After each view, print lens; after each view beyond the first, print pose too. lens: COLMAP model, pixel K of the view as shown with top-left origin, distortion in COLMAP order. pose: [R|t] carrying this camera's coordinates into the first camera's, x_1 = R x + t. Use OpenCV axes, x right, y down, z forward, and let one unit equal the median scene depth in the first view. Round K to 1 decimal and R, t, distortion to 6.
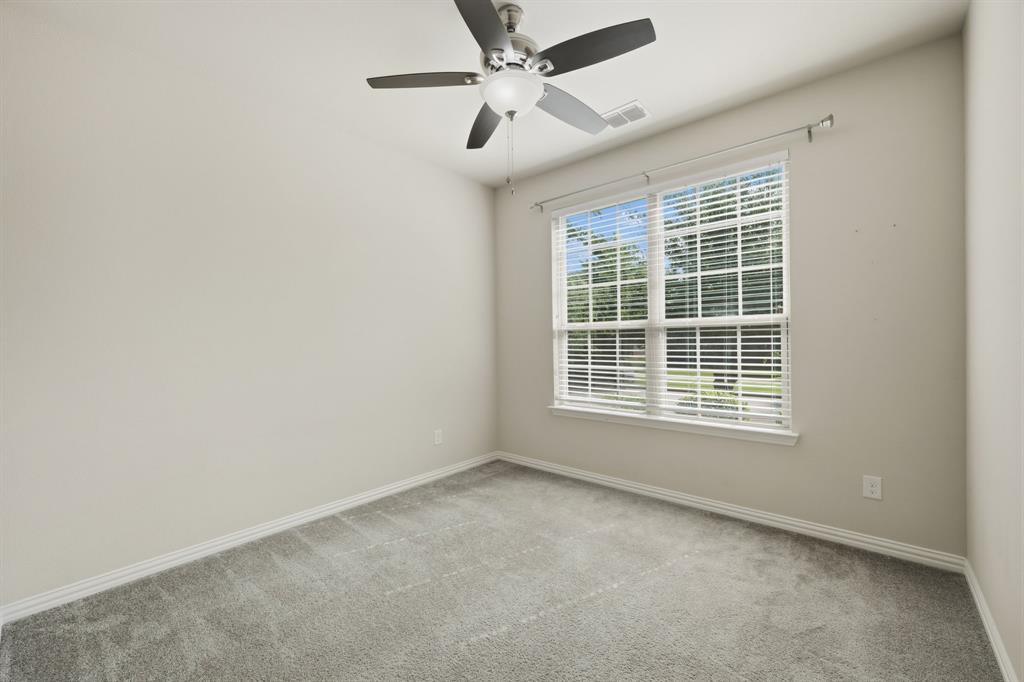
lens RADIAL K [[419.9, 0, 515.0], [0, 419.9, 344.6], [0, 0, 1]] dist [-0.004898, 0.000190]
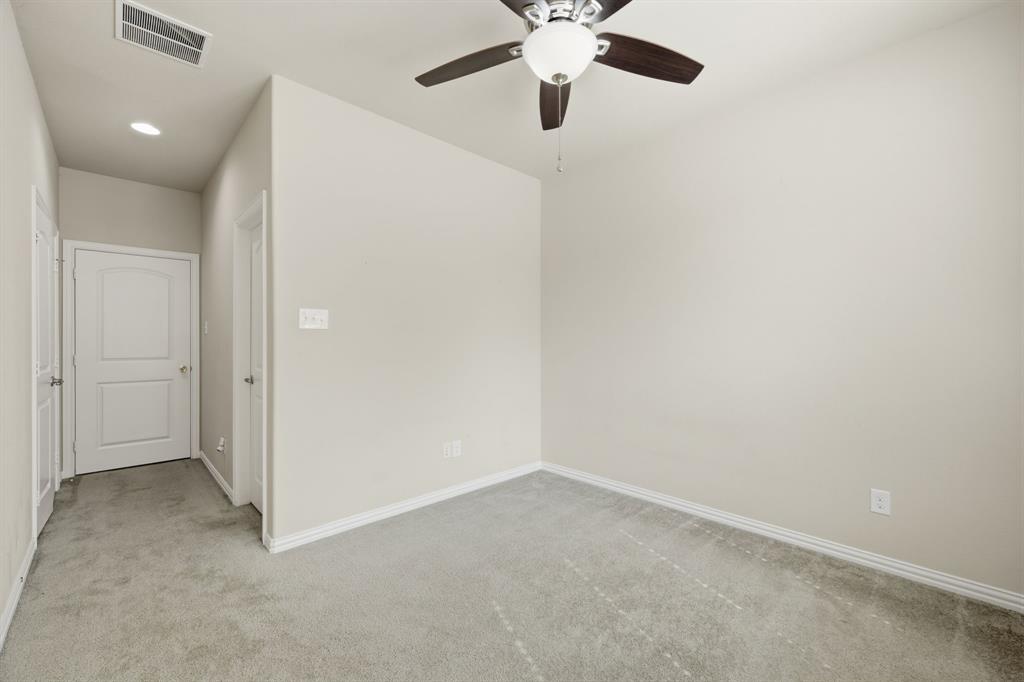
lens RADIAL K [[419.9, 0, 515.6], [0, 419.9, 337.9], [0, 0, 1]] dist [-0.004898, 0.000190]
pose [[-0.093123, 0.013846, -0.995558, 0.644017], [-0.011051, 0.999827, 0.014939, -0.025678], [0.995593, 0.012393, -0.092954, 0.734115]]
